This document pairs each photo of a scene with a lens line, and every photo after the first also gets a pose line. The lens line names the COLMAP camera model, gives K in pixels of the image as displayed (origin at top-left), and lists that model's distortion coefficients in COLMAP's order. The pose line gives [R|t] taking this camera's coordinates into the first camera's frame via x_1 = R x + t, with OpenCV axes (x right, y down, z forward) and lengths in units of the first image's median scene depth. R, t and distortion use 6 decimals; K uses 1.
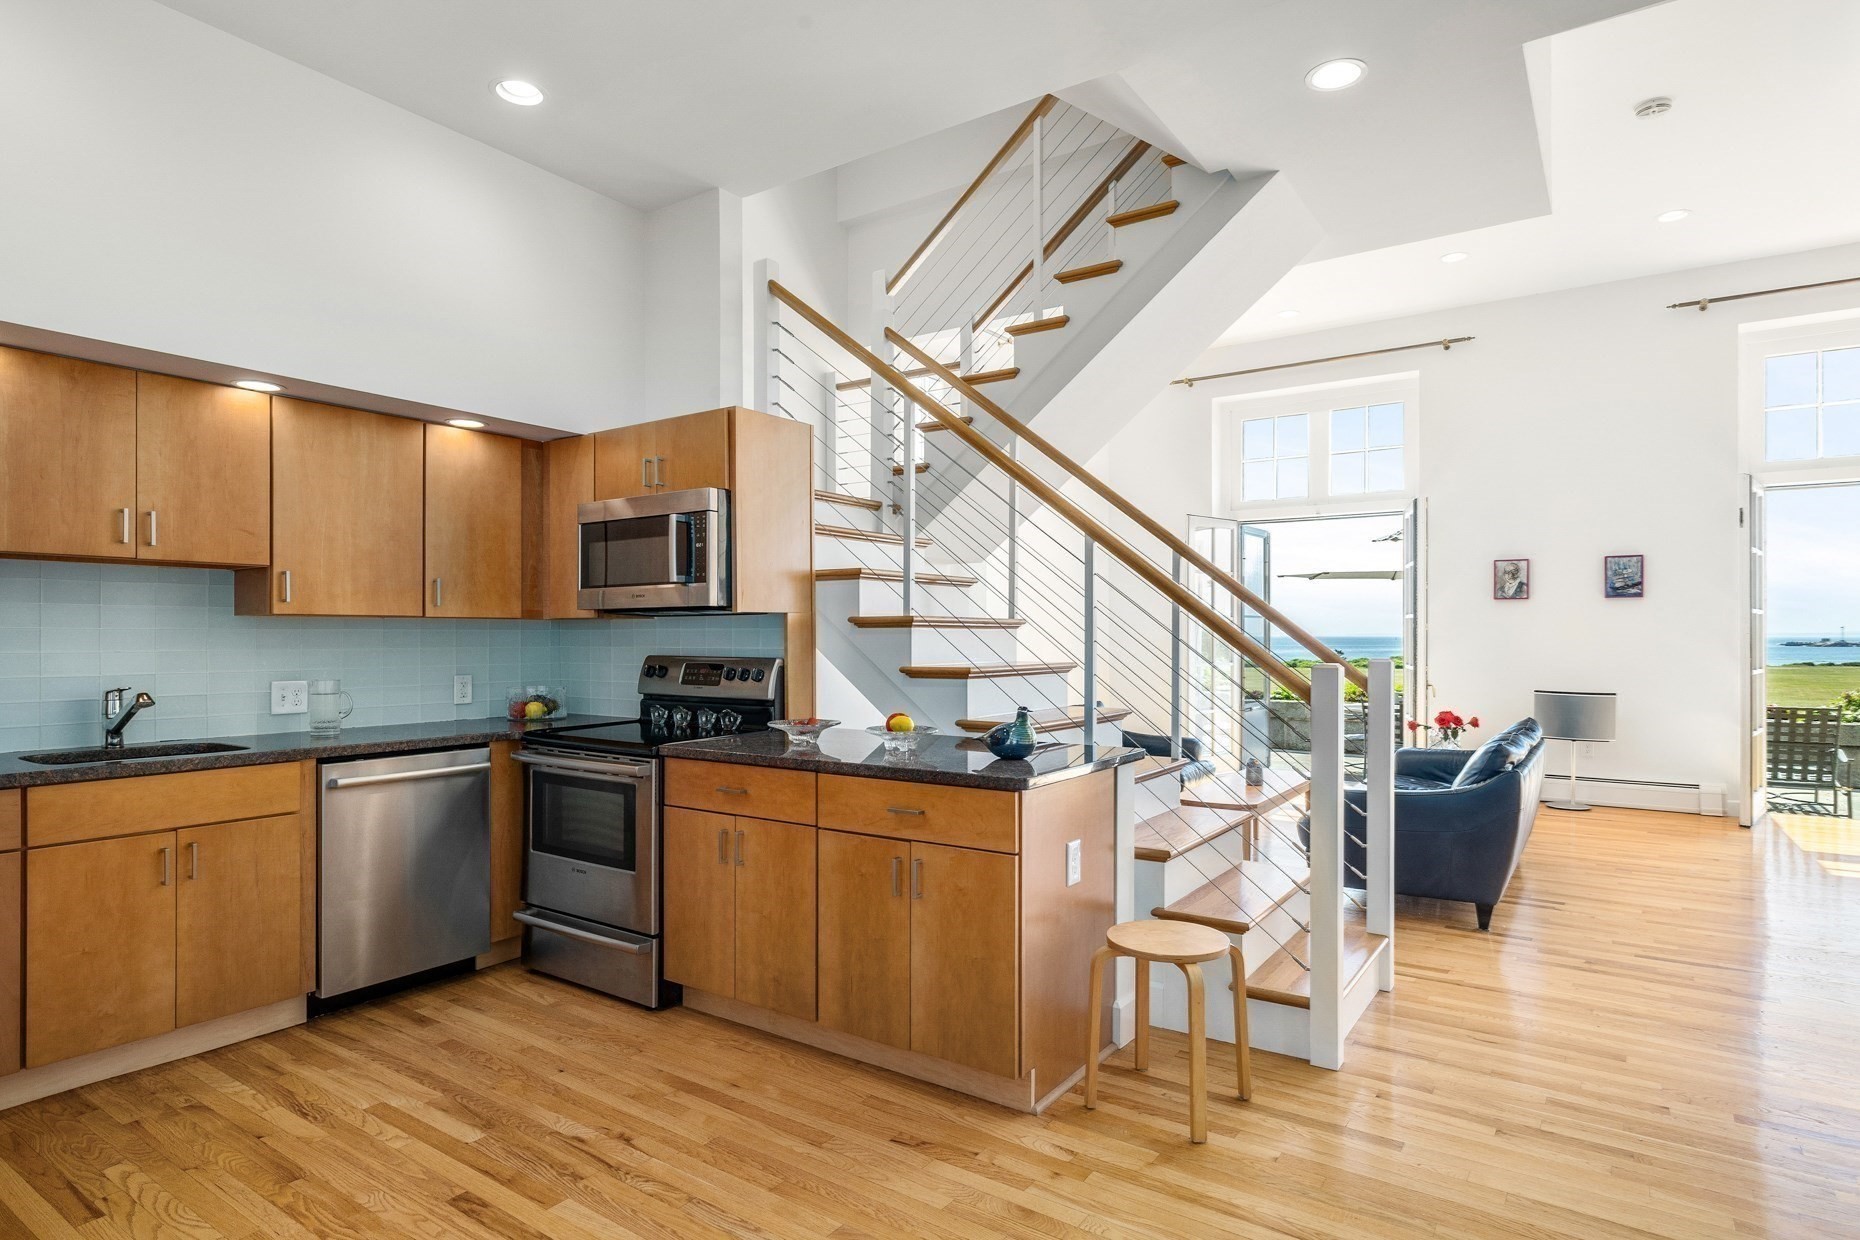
lens RADIAL K [[993.7, 0, 944.1], [0, 993.7, 634.0], [0, 0, 1]] dist [0.007479, -0.002801]
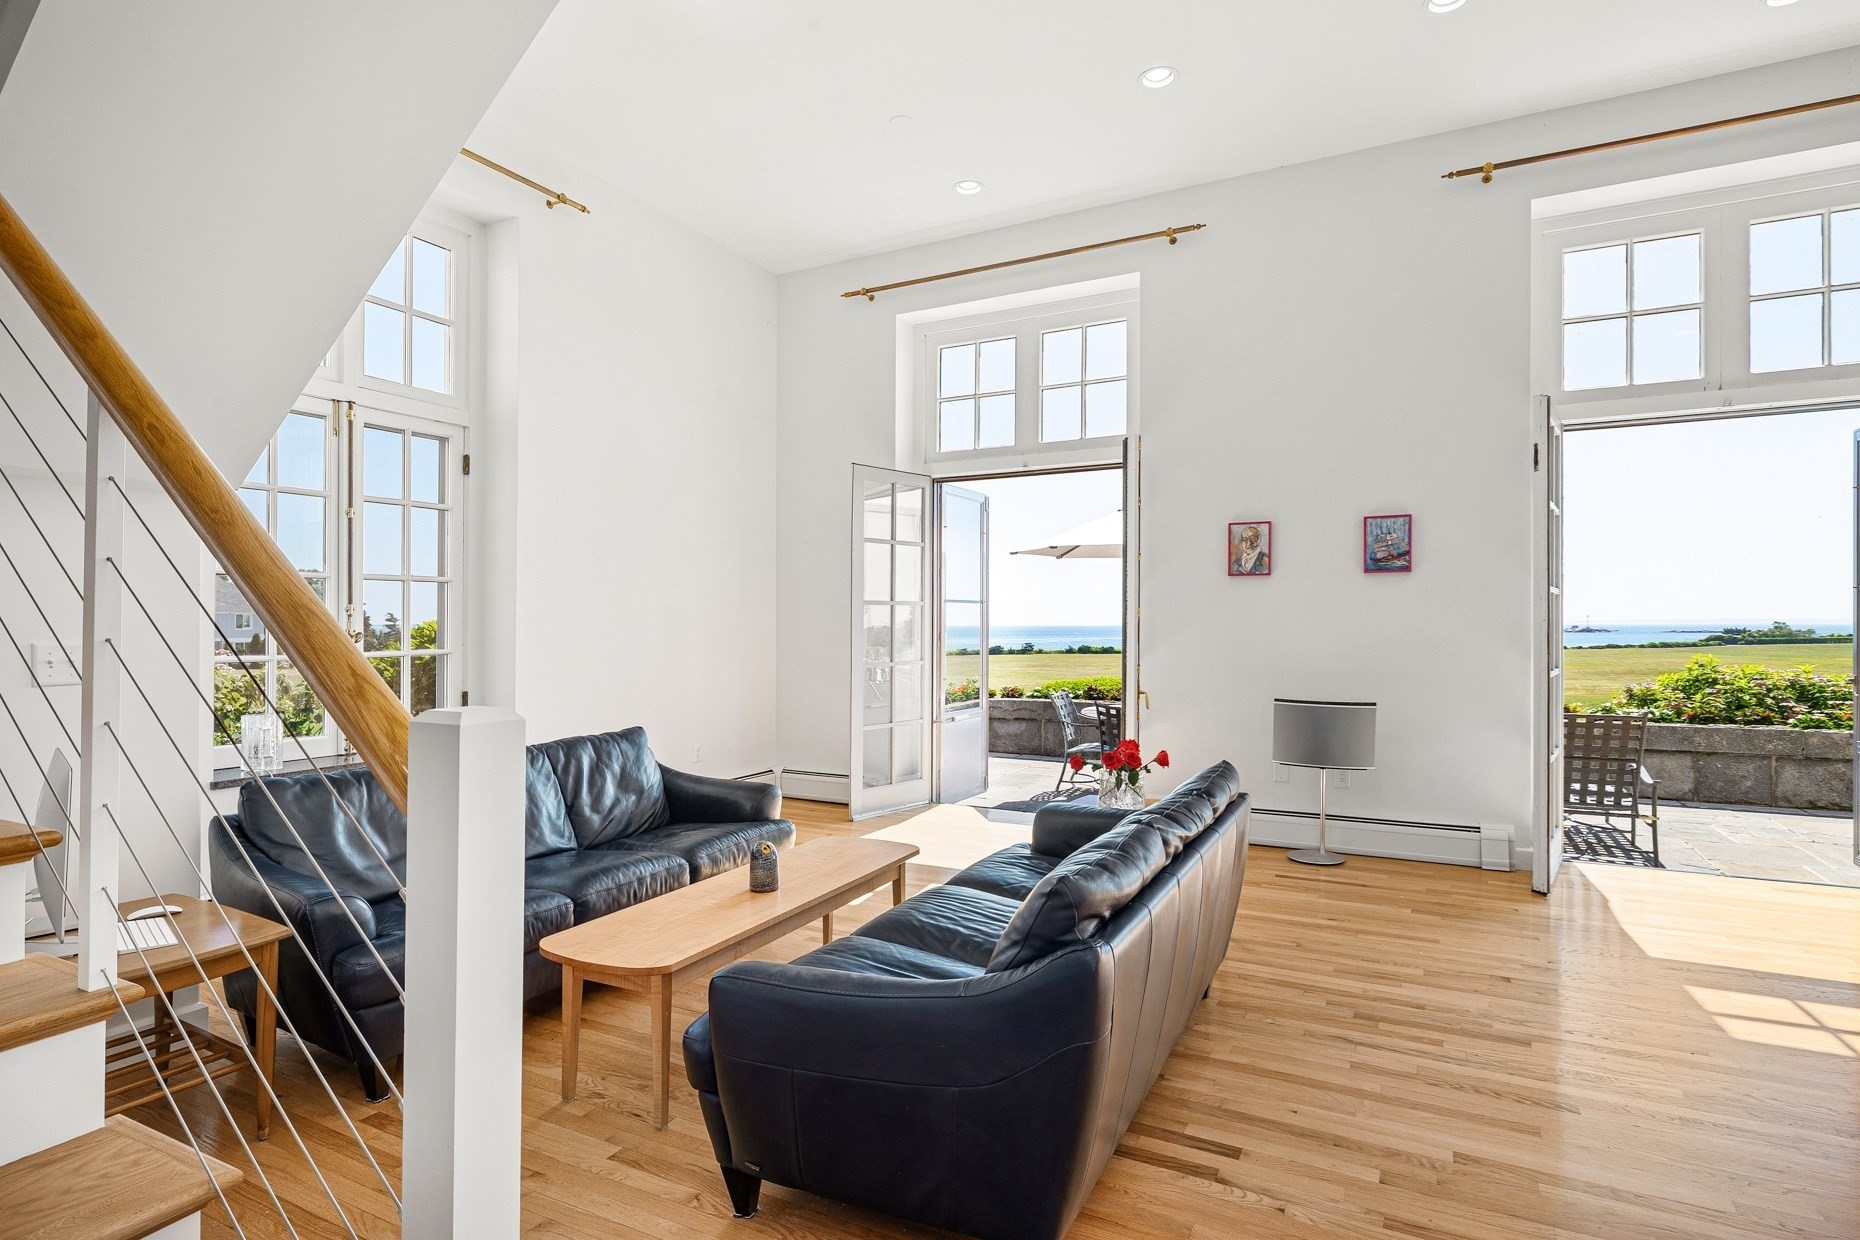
lens RADIAL K [[949.0, 0, 923.5], [0, 949.0, 634.8], [0, 0, 1]] dist [-0.000051, 0.000872]
pose [[0.992663, -0.004497, 0.120829, 0.492658], [0.003107, 0.999927, 0.011686, 0.000890], [-0.120873, -0.011225, 0.992604, 0.660460]]
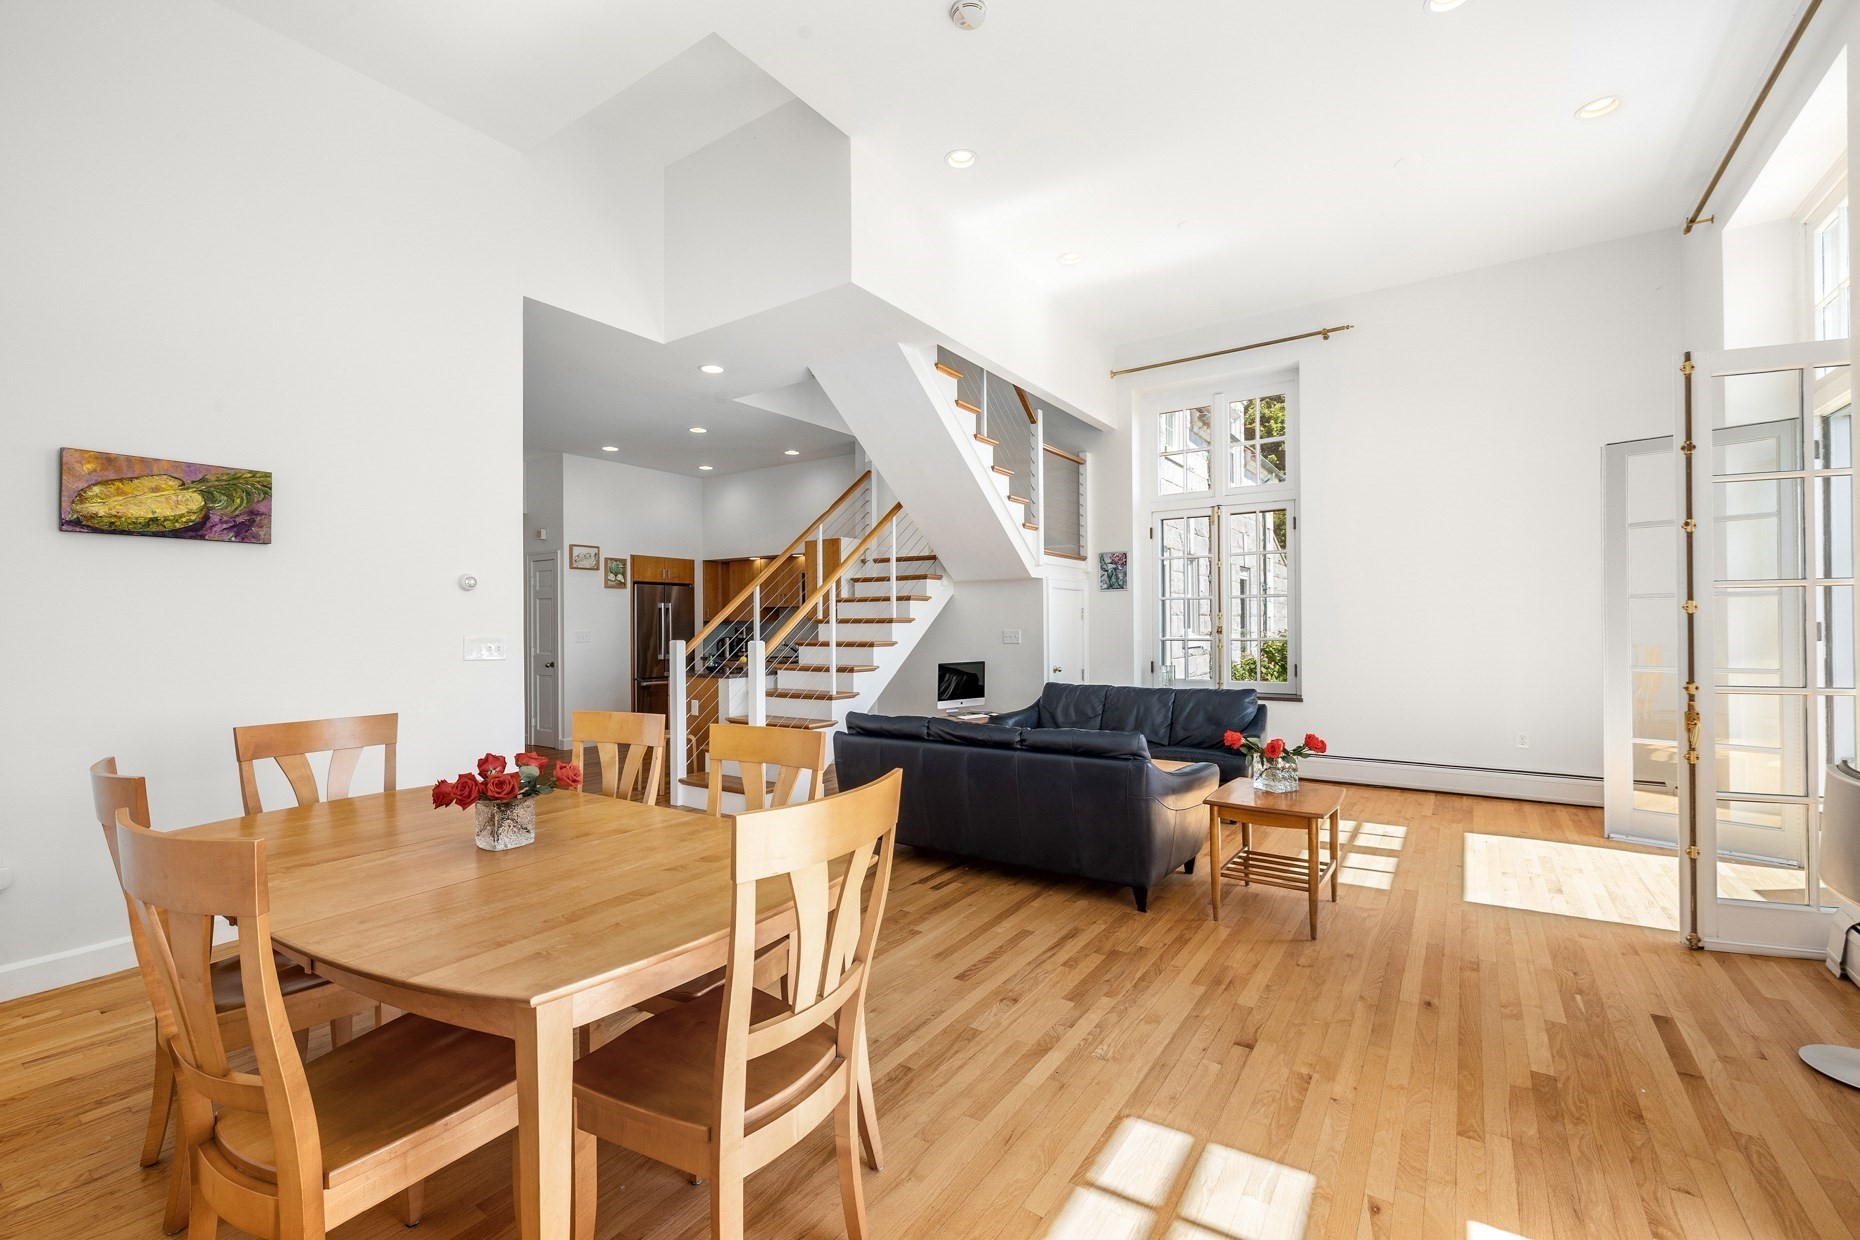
lens RADIAL K [[789.5, 0, 935.4], [0, 789.5, 621.4], [0, 0, 1]] dist [0.000914, -0.000141]
pose [[0.009429, 0.001942, -0.999954, 1.745867], [0.014124, 0.999898, 0.002075, -0.010628], [0.999856, -0.014143, 0.009401, 1.210770]]
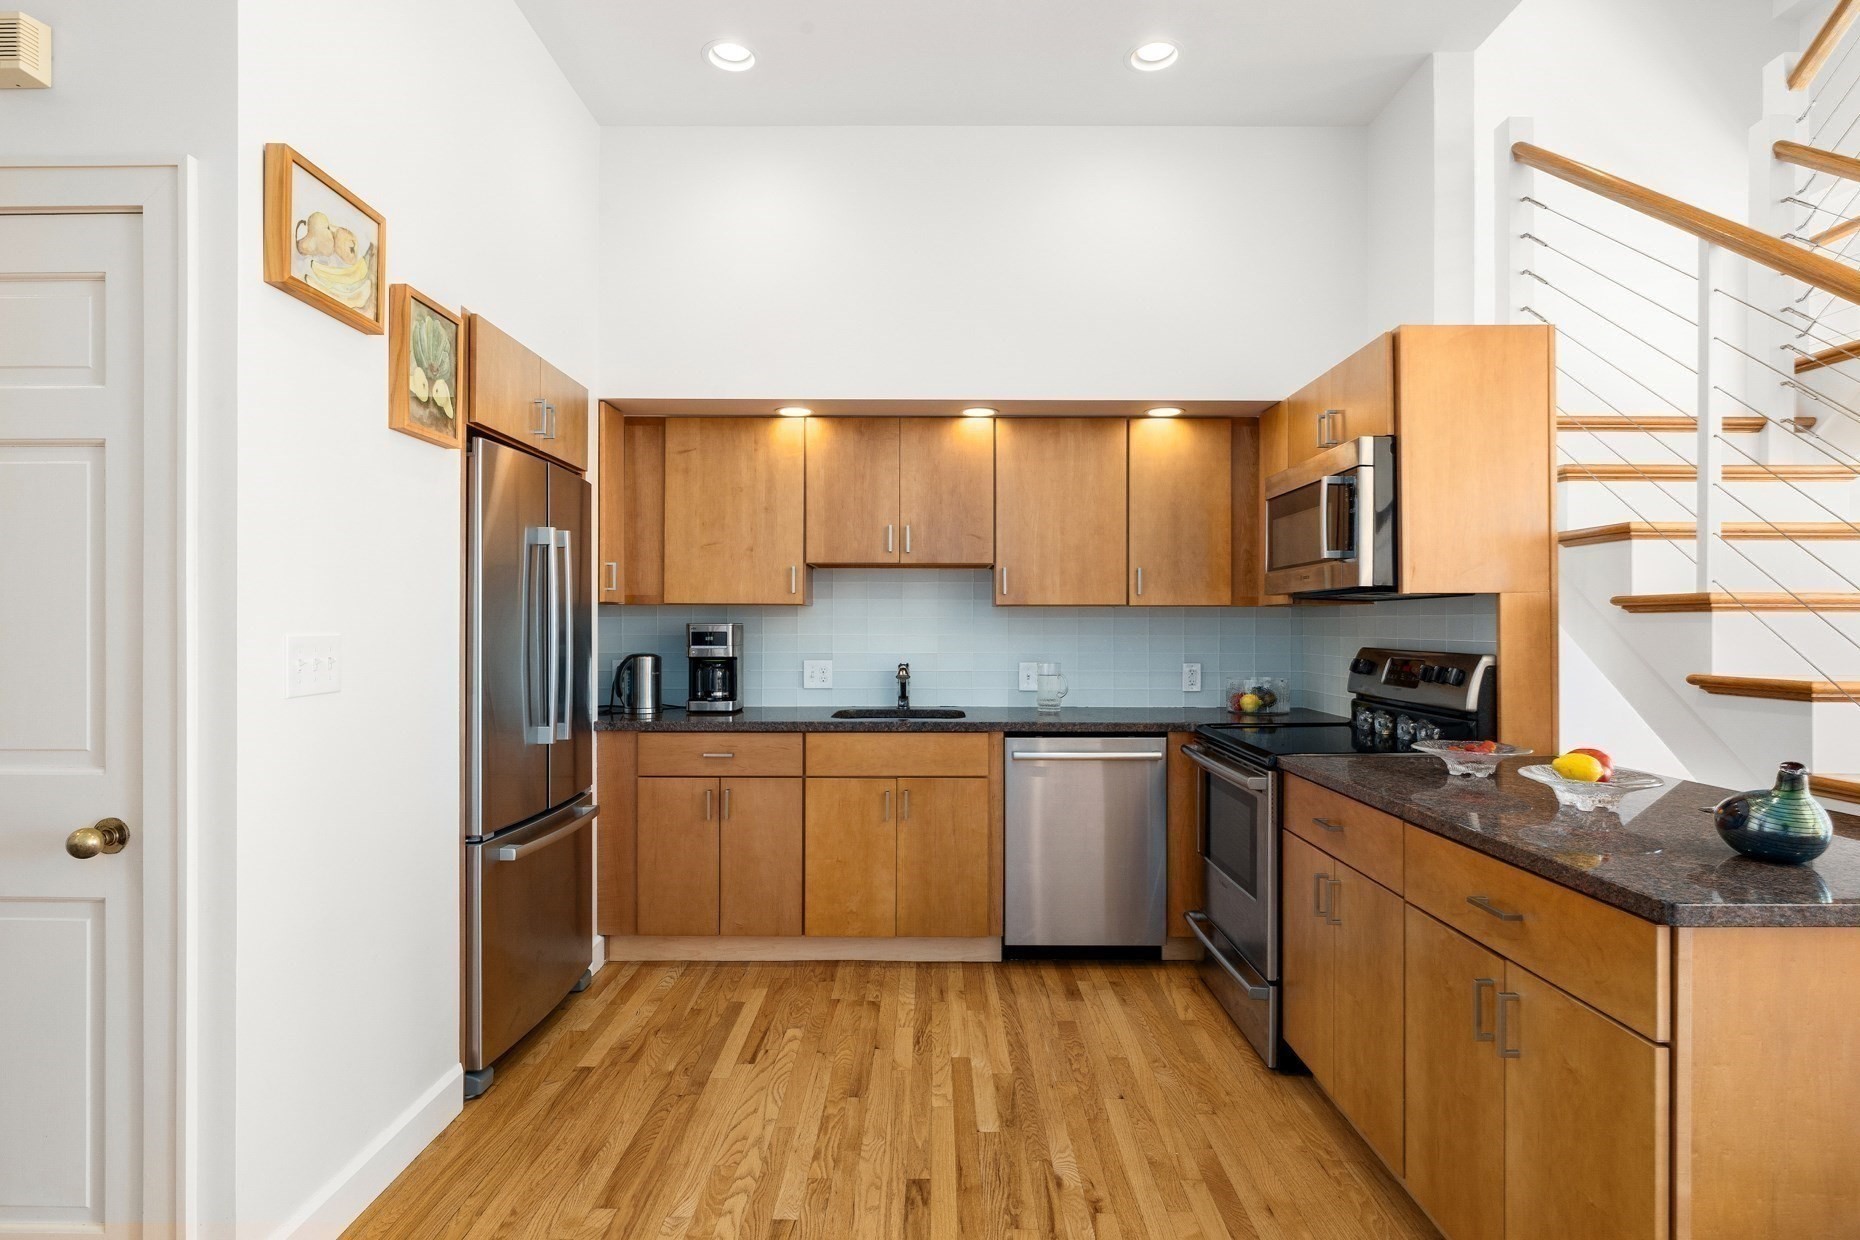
lens RADIAL K [[949.0, 0, 939.9], [0, 949.0, 618.9], [0, 0, 1]] dist [-0.000051, 0.000872]
pose [[0.564081, -0.002615, -0.825715, 0.177049], [-0.000847, 0.999993, -0.003745, 0.000513], [0.825719, 0.002811, 0.564075, 0.265089]]
